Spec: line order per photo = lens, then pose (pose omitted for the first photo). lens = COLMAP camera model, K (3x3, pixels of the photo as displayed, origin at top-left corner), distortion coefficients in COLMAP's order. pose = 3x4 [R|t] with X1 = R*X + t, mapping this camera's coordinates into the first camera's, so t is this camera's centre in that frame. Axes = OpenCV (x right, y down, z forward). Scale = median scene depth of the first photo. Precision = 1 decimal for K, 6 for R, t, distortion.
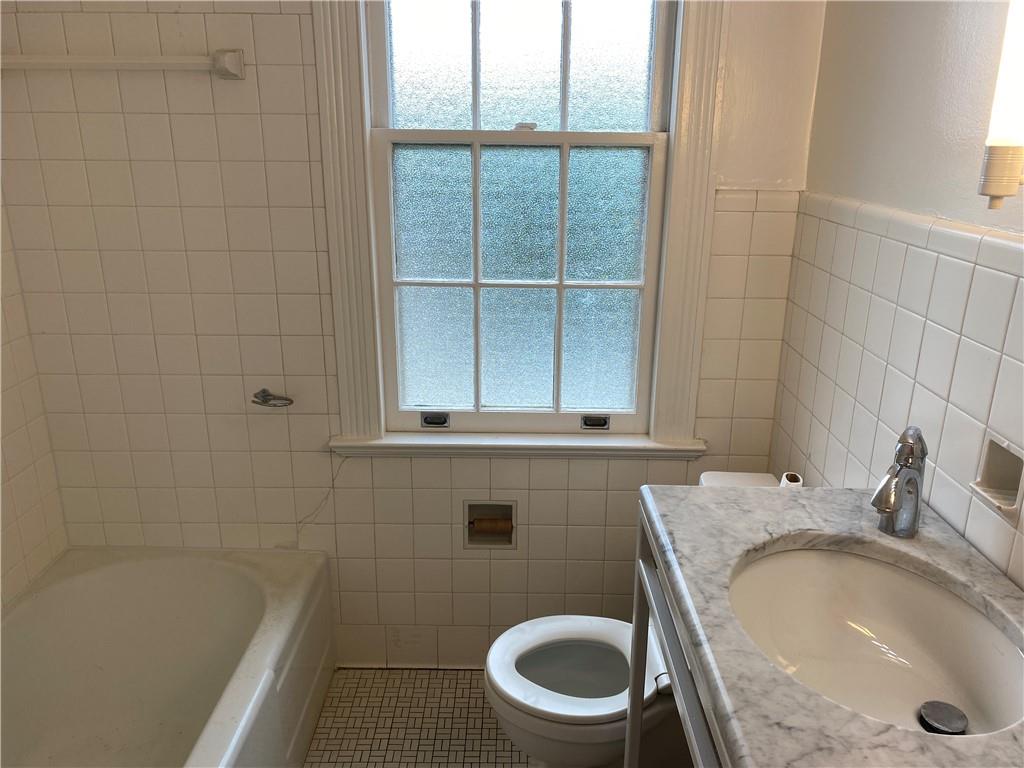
lens RADIAL K [[780.7, 0, 508.3], [0, 780.7, 385.0], [0, 0, 1]] dist [0.027362, -0.020489]
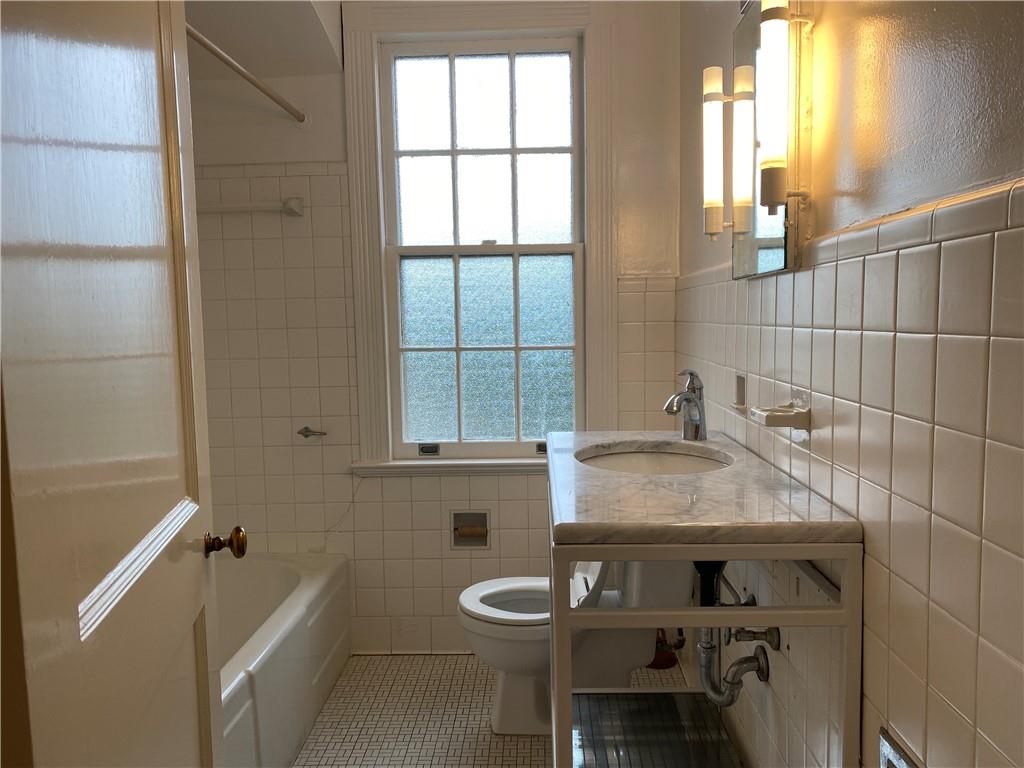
lens RADIAL K [[780.7, 0, 513.7], [0, 780.7, 388.7], [0, 0, 1]] dist [0.027362, -0.020489]
pose [[0.999408, -0.021821, -0.026615, 0.097147], [0.015500, 0.975819, -0.218032, 0.252386], [0.030729, 0.217490, 0.975579, -0.364844]]
